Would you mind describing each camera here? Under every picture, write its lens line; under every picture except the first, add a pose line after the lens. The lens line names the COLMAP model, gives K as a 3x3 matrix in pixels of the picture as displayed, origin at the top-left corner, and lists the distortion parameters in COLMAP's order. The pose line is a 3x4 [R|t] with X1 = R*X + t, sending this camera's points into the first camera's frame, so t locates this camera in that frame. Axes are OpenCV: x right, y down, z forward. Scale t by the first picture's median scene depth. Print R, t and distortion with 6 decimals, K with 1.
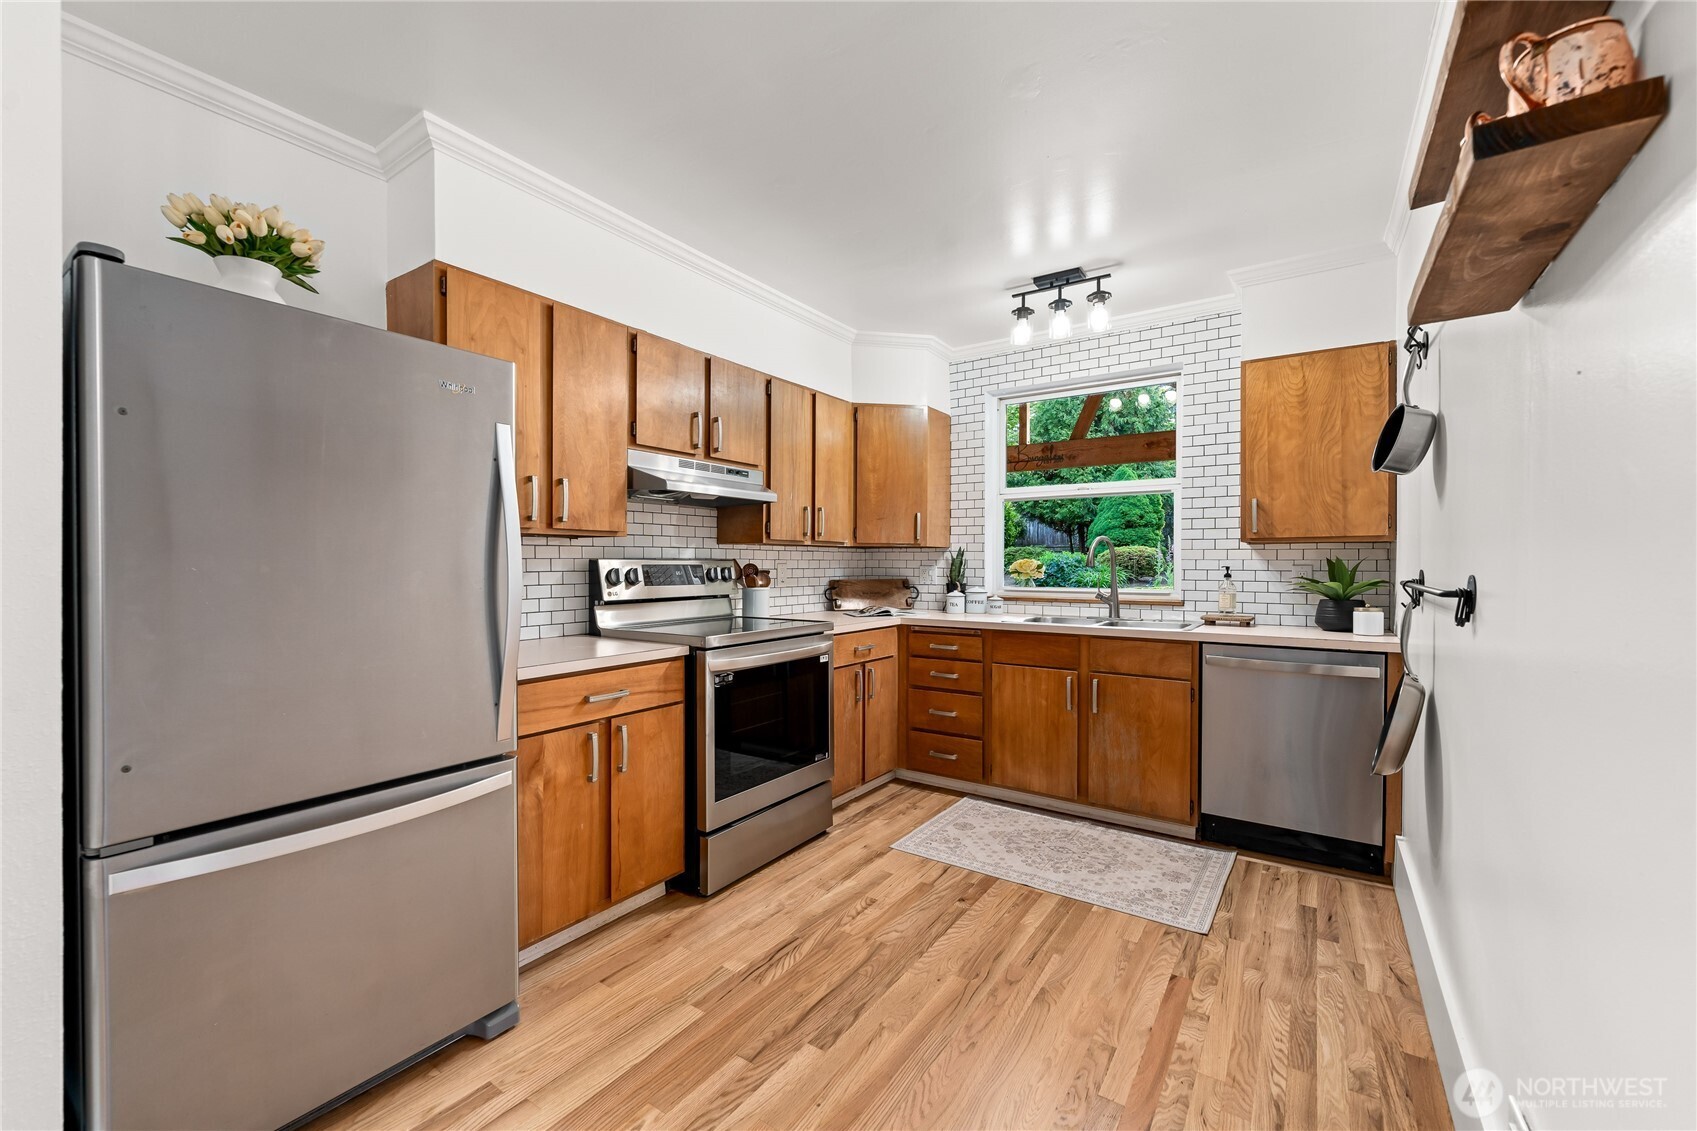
lens RADIAL K [[693.6, 0, 845.6], [0, 693.6, 567.8], [0, 0, 1]] dist [-0.001243, -0.000188]
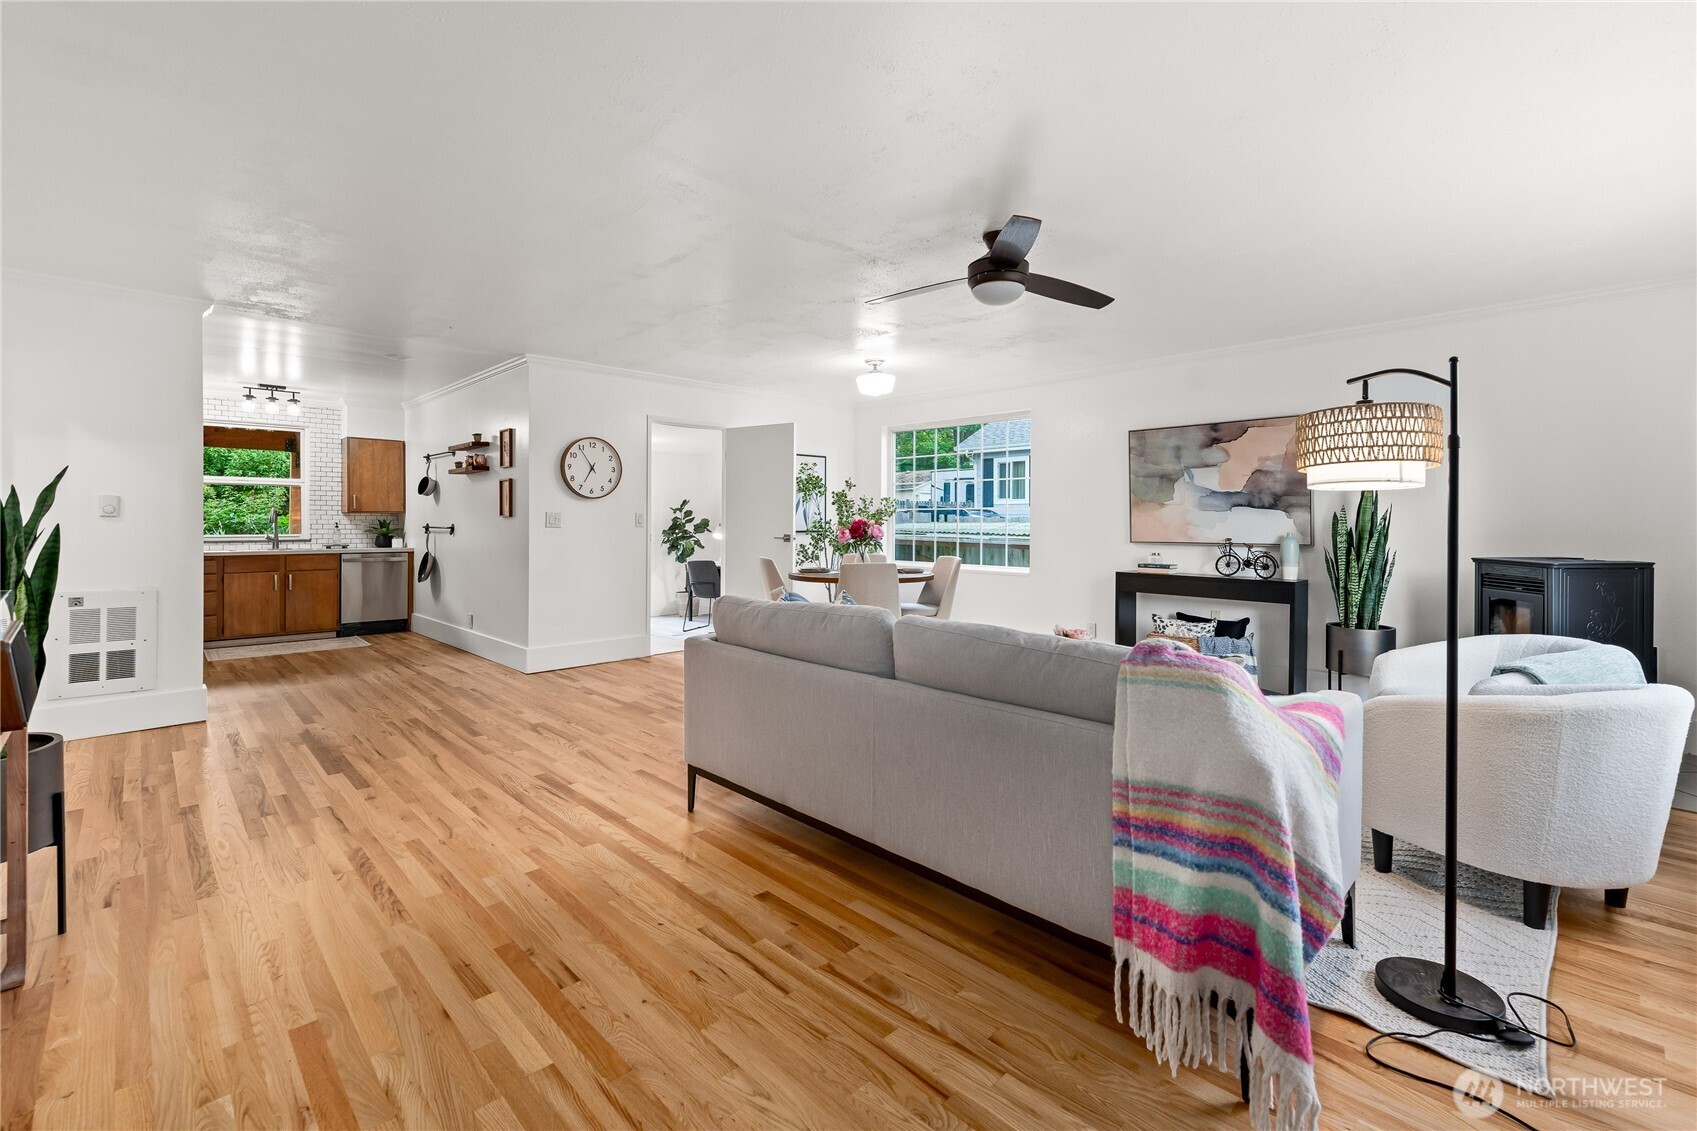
lens RADIAL K [[693.6, 0, 821.9], [0, 693.6, 525.7], [0, 0, 1]] dist [-0.001243, -0.000188]
pose [[0.192491, -0.002702, 0.981295, -1.455722], [0.005300, 0.999984, 0.001714, 0.013235], [-0.981284, 0.004871, 0.192503, -1.060232]]
